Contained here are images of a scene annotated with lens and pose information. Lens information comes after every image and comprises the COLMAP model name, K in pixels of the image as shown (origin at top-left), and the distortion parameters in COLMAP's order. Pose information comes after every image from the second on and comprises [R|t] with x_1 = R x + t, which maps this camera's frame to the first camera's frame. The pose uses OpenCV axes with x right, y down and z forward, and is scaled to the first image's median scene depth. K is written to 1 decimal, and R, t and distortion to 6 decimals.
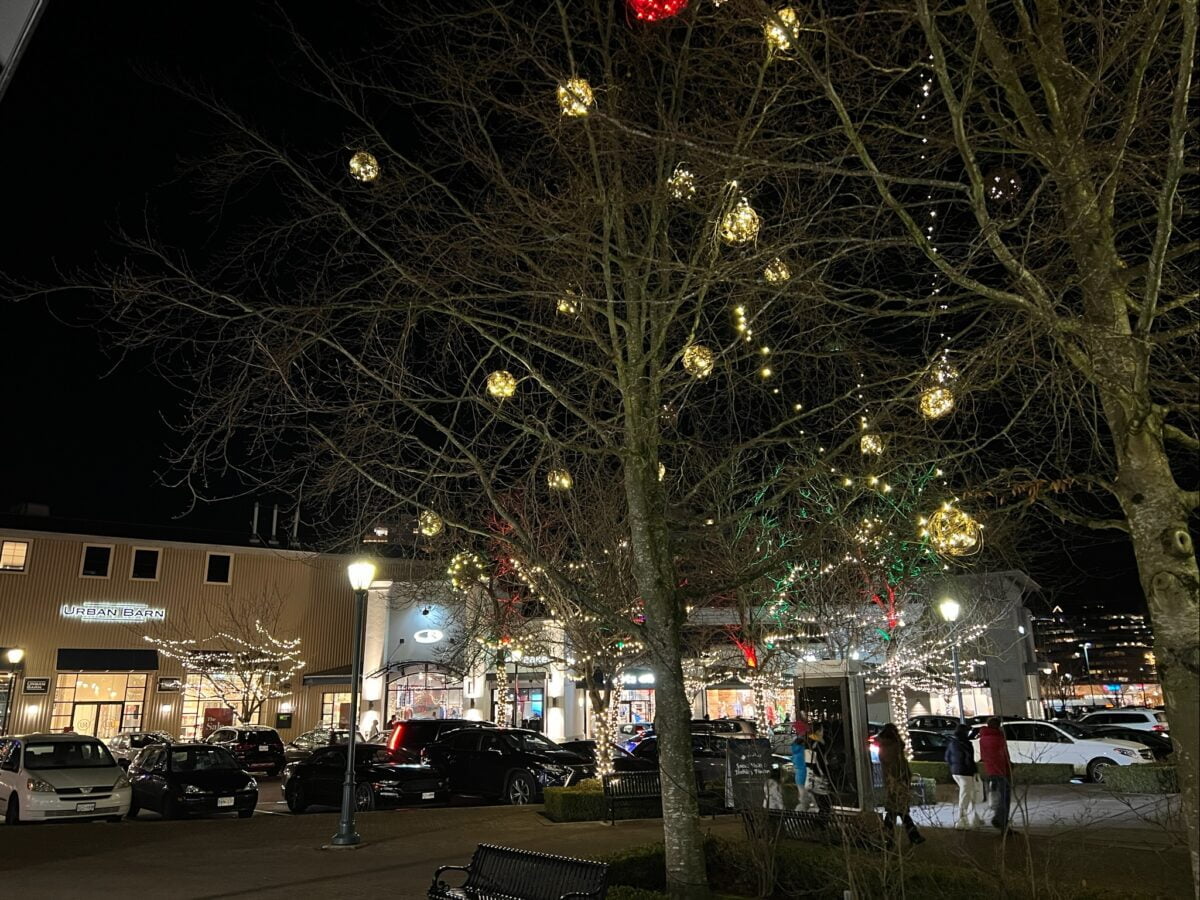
lens RADIAL K [[898.7, 0, 600.0], [0, 898.7, 450.0], [0, 0, 1]] dist [0.005249, 0.003217]
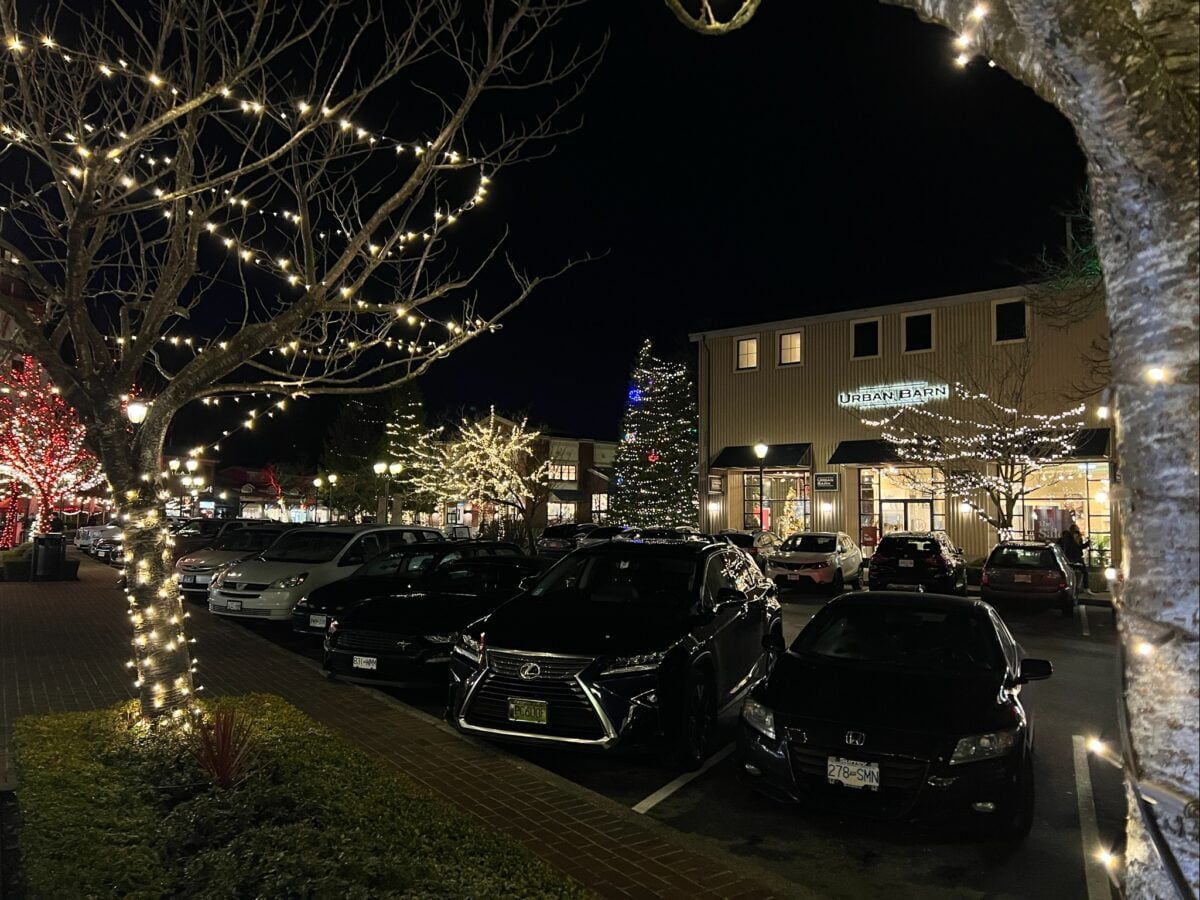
lens RADIAL K [[898.7, 0, 600.0], [0, 898.7, 450.0], [0, 0, 1]] dist [0.005249, 0.003217]
pose [[0.317936, -0.054403, -0.946550, 0.155621], [0.247718, 0.968441, 0.027545, 0.139737], [0.915179, -0.243235, 0.321378, 0.476670]]
